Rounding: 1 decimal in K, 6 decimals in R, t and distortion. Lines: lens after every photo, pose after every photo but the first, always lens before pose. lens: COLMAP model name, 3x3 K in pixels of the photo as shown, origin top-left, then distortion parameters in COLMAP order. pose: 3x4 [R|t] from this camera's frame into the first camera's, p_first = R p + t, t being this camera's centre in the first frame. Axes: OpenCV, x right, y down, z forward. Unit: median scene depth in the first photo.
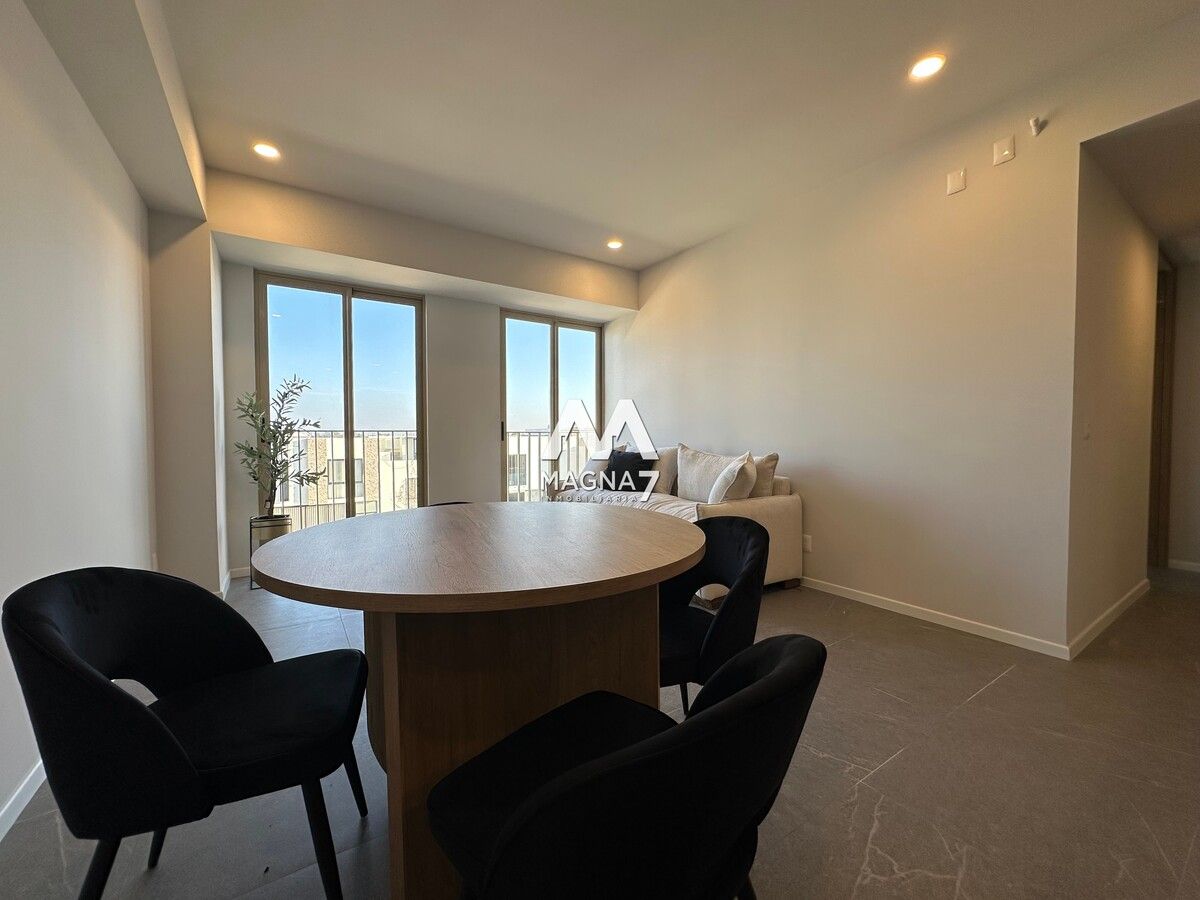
lens RADIAL K [[478.2, 0, 598.4], [0, 478.2, 452.2], [0, 0, 1]] dist [-0.003335, -0.000103]
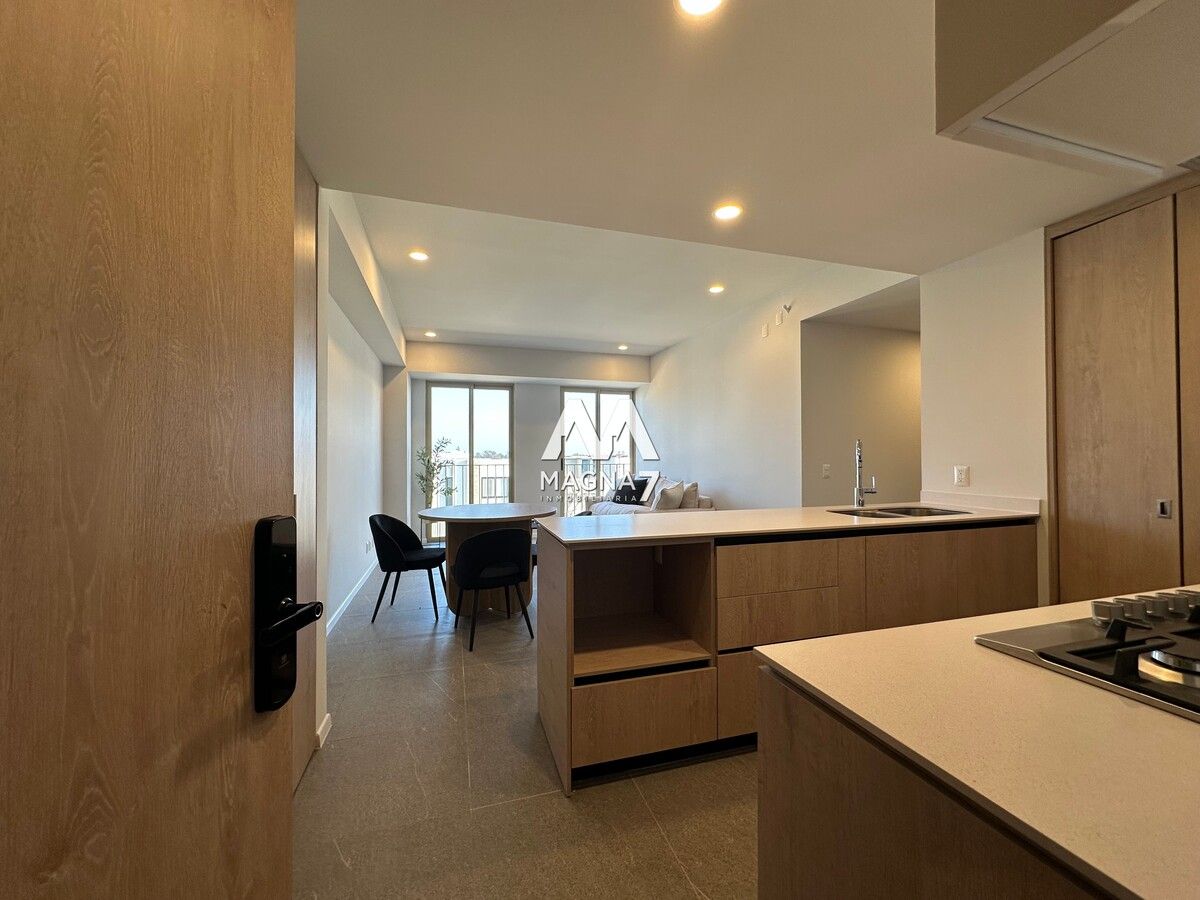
lens RADIAL K [[478.2, 0, 597.2], [0, 478.2, 454.8], [0, 0, 1]] dist [-0.003335, -0.000103]
pose [[0.958705, -0.002809, -0.284389, 0.483000], [-0.006821, 0.999436, -0.032866, -0.033235], [0.284321, 0.033449, 0.958145, -0.632337]]
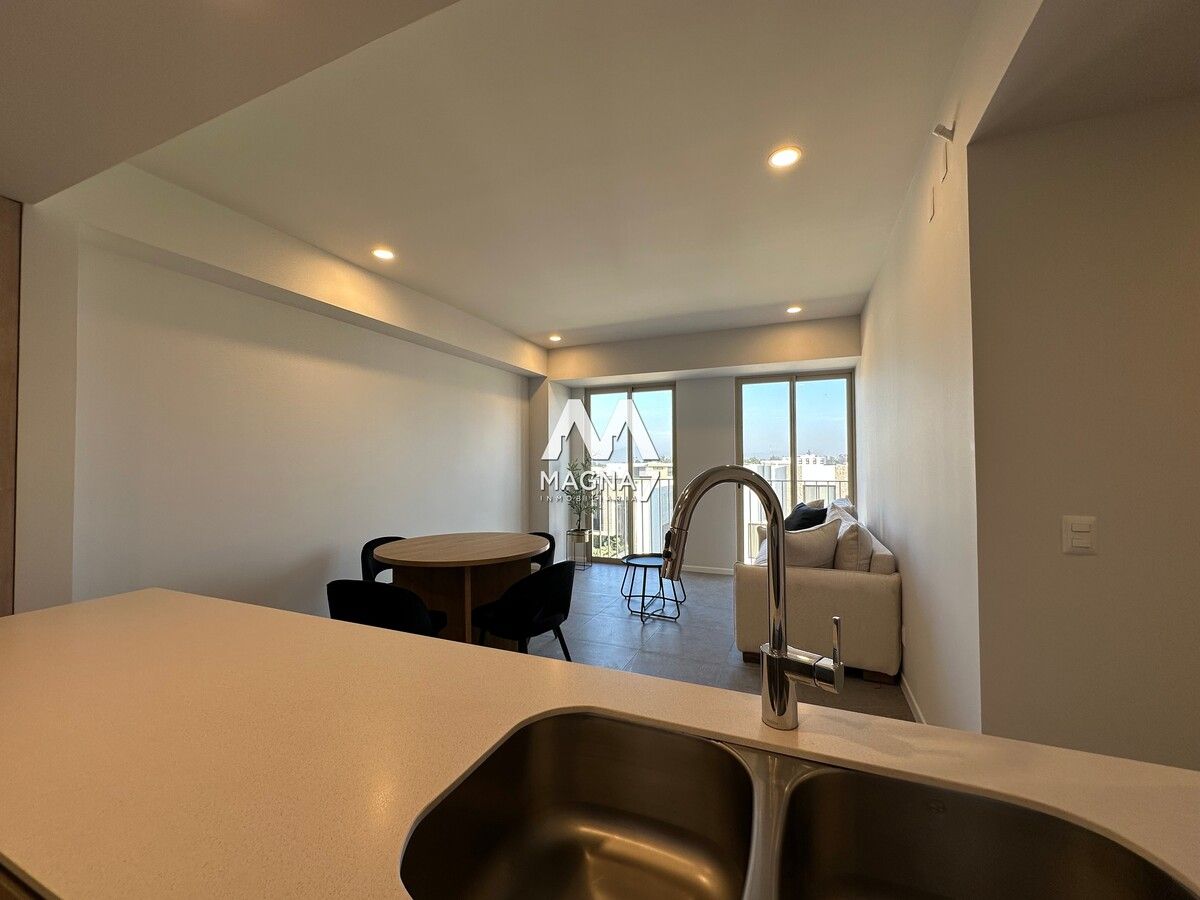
lens RADIAL K [[478.2, 0, 601.9], [0, 478.2, 454.1], [0, 0, 1]] dist [-0.003335, -0.000103]
pose [[0.553824, -0.016193, -0.832476, 0.812186], [-0.019606, 0.999280, -0.032481, -0.086010], [0.832403, 0.034310, 0.553108, 0.085780]]
